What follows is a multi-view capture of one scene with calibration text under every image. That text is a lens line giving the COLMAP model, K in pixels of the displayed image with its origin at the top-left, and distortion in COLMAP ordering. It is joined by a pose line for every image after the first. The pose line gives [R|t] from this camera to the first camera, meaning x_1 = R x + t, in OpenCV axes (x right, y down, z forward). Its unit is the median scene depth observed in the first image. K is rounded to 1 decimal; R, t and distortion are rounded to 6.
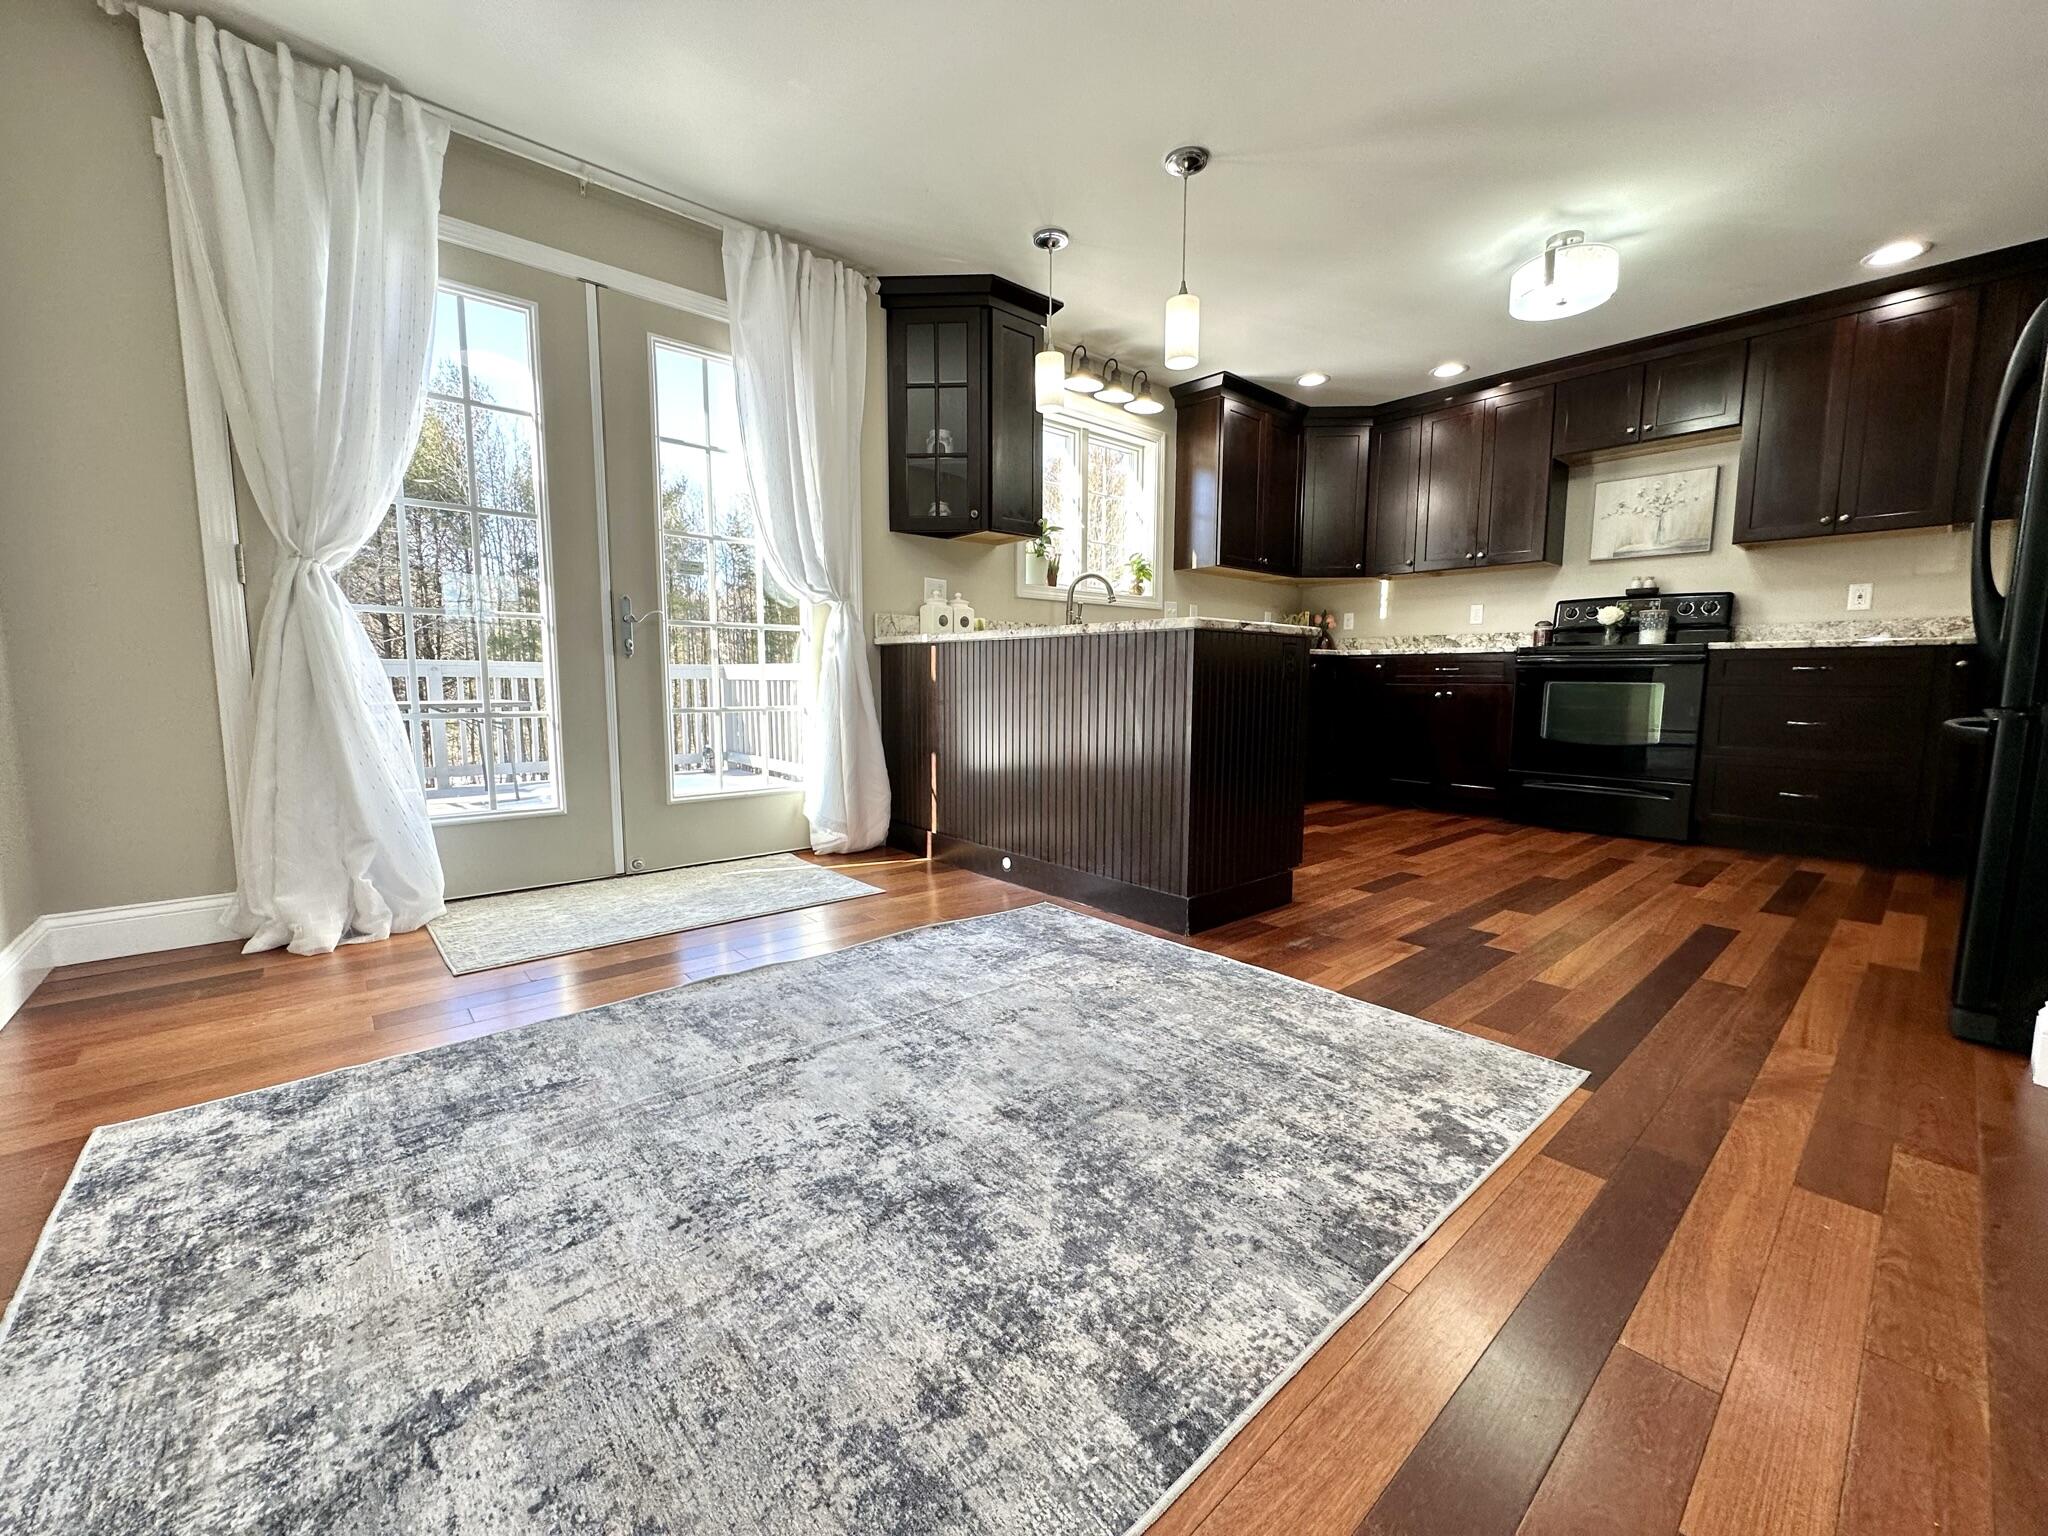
lens RADIAL K [[813.8, 0, 1022.7], [0, 813.8, 768.2], [0, 0, 1]] dist [-0.005426, 0.001368]
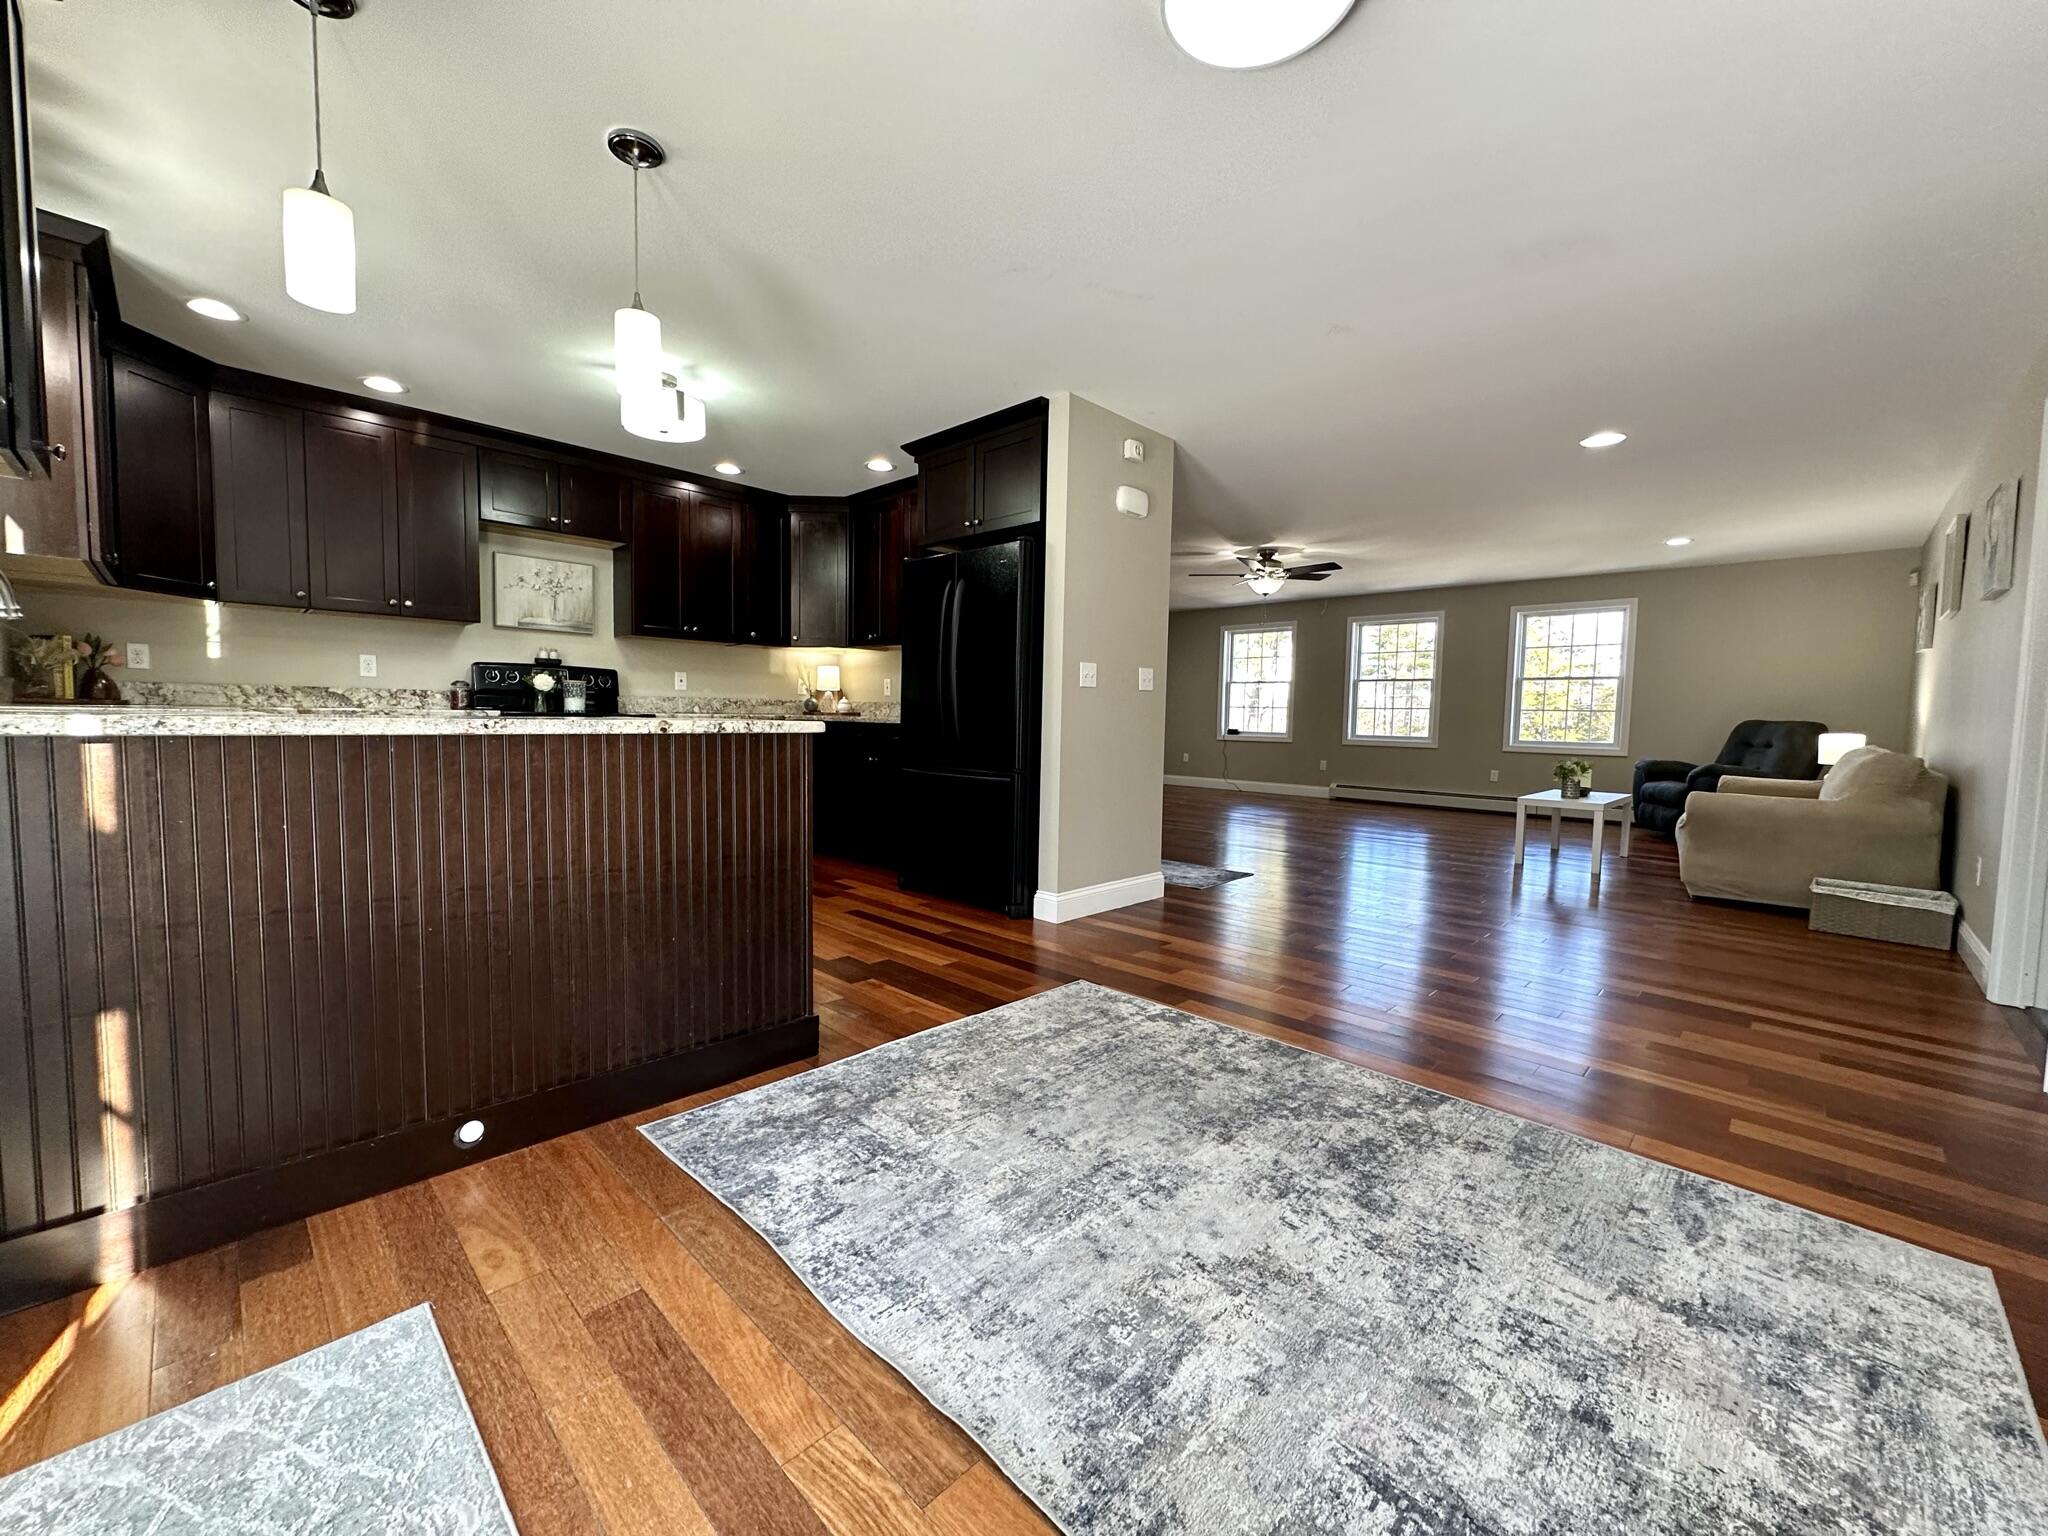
lens RADIAL K [[813.8, 0, 1020.5], [0, 813.8, 768.2], [0, 0, 1]] dist [-0.005426, 0.001368]
pose [[-0.078373, -0.069679, 0.994486, -0.841425], [0.091270, 0.992864, 0.076758, -0.200526], [-0.992737, 0.096782, -0.071454, 0.917428]]
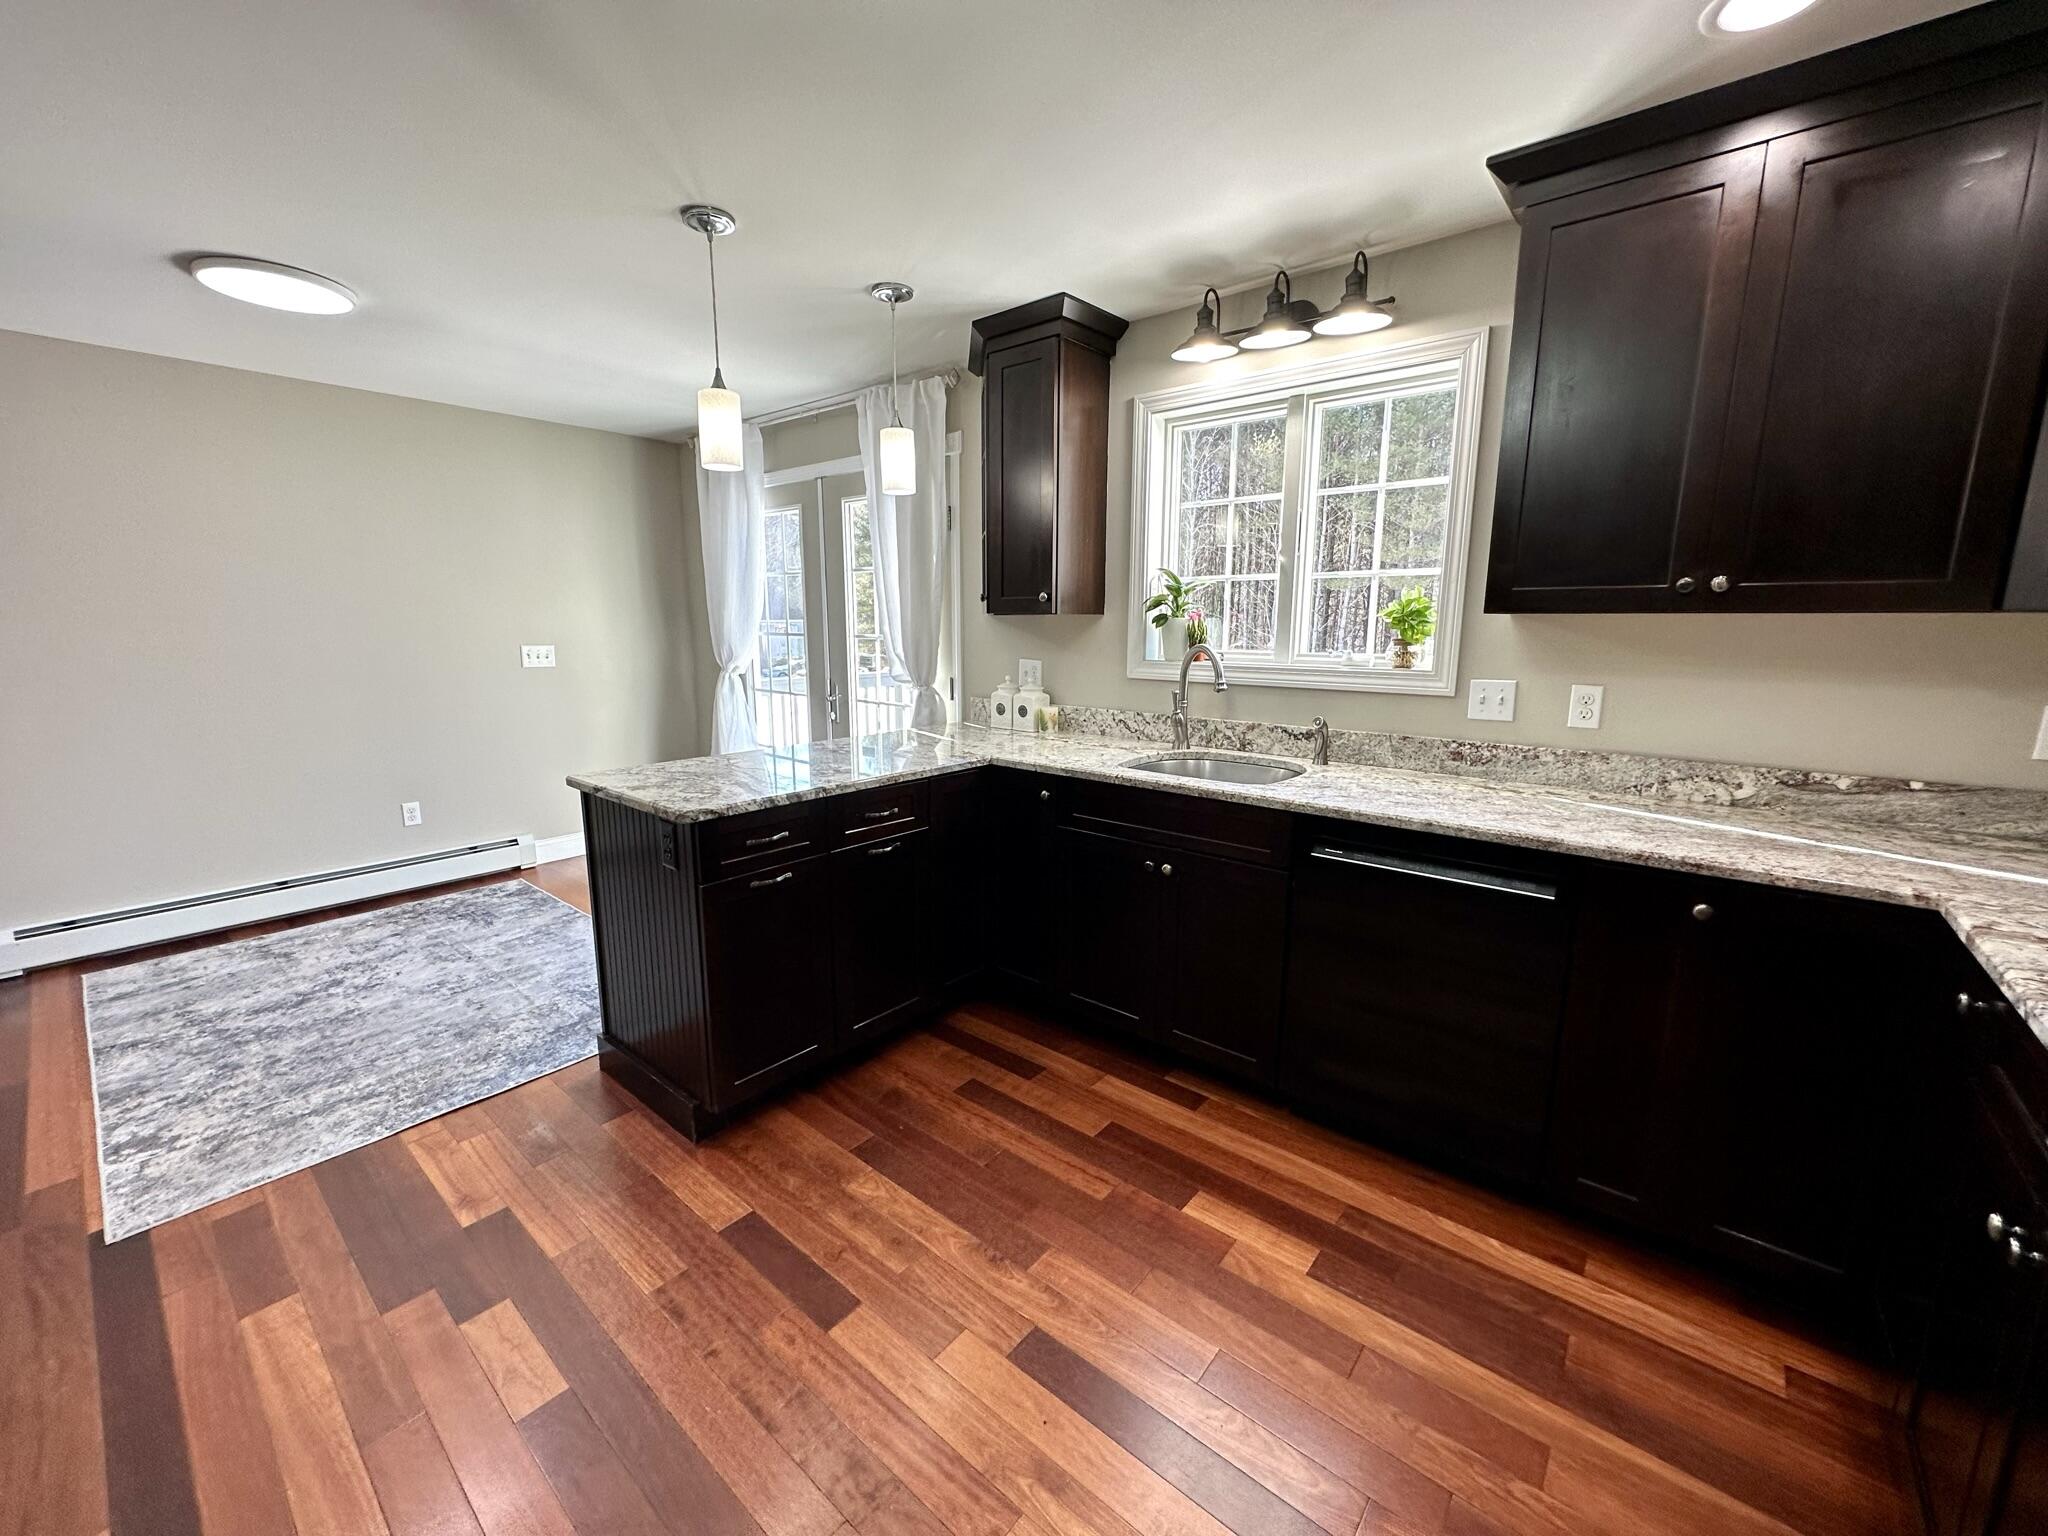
lens RADIAL K [[813.8, 0, 1022.0], [0, 813.8, 771.0], [0, 0, 1]] dist [-0.005426, 0.001368]
pose [[0.155297, 0.179130, -0.971491, 1.420252], [-0.113049, 0.980184, 0.162662, -0.461467], [0.981378, 0.084565, 0.172471, 1.512238]]
